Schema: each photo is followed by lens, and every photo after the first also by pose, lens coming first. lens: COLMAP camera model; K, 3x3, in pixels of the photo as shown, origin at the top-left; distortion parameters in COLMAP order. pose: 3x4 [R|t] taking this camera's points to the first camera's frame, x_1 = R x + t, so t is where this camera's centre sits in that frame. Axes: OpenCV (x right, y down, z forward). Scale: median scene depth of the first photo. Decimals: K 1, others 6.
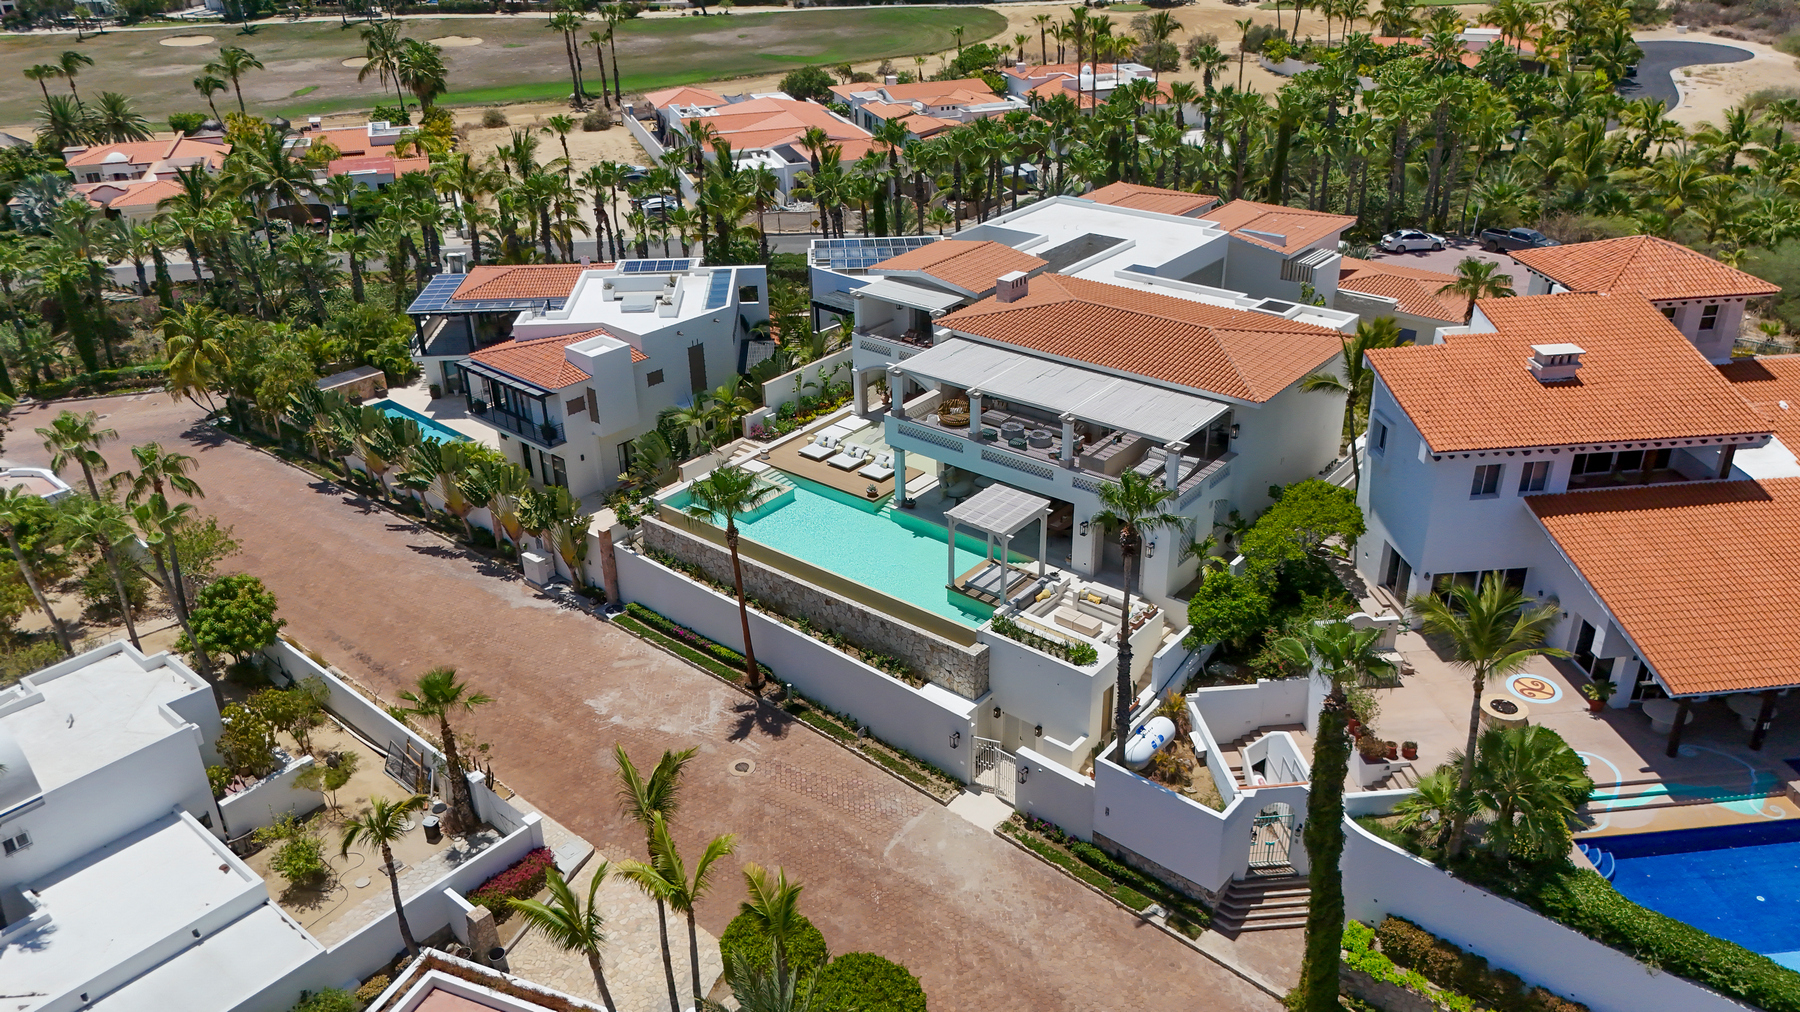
lens RADIAL K [[1314.6, 0, 901.3], [0, 1314.6, 523.8], [0, 0, 1]] dist [0.053606, -0.047302]
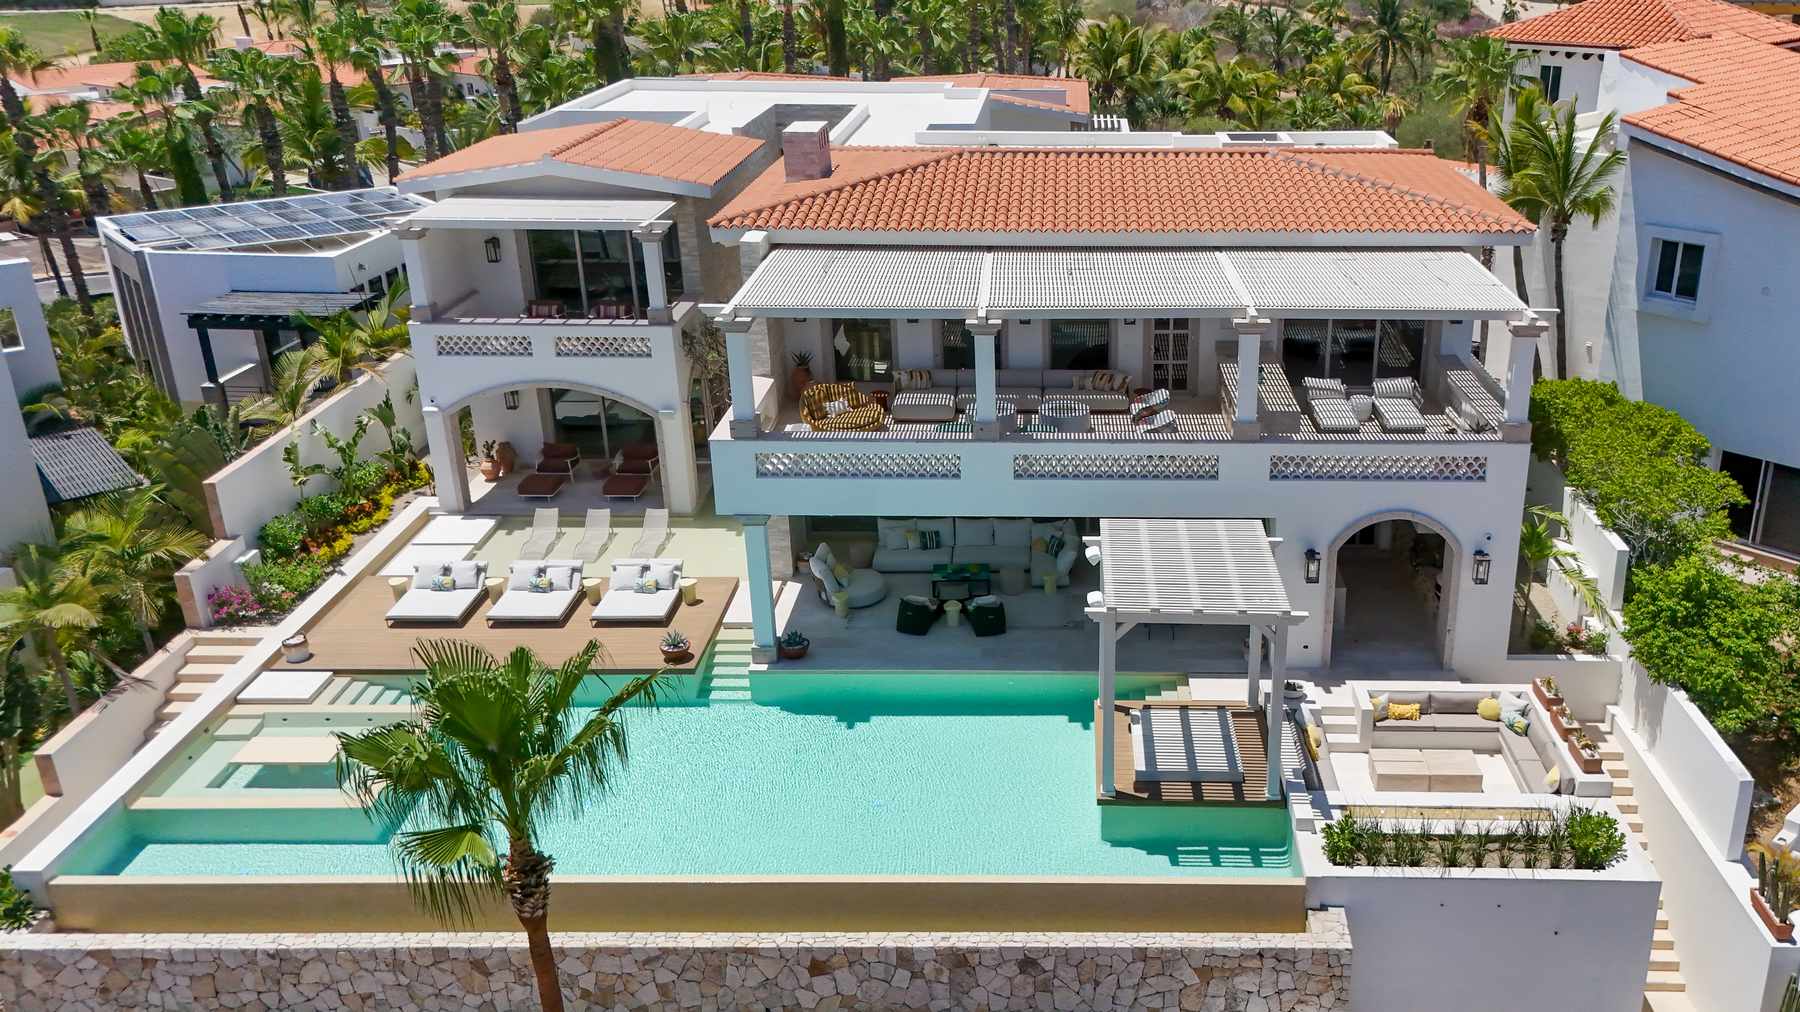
lens RADIAL K [[1456.3, 0, 1064.0], [0, 1456.3, 465.8], [0, 0, 1]] dist [0.040105, -0.046126]
pose [[0.772083, -0.204356, 0.601769, -0.199598], [0.274775, 0.961153, -0.026143, -0.036530], [-0.573050, 0.185536, 0.798242, 0.607721]]
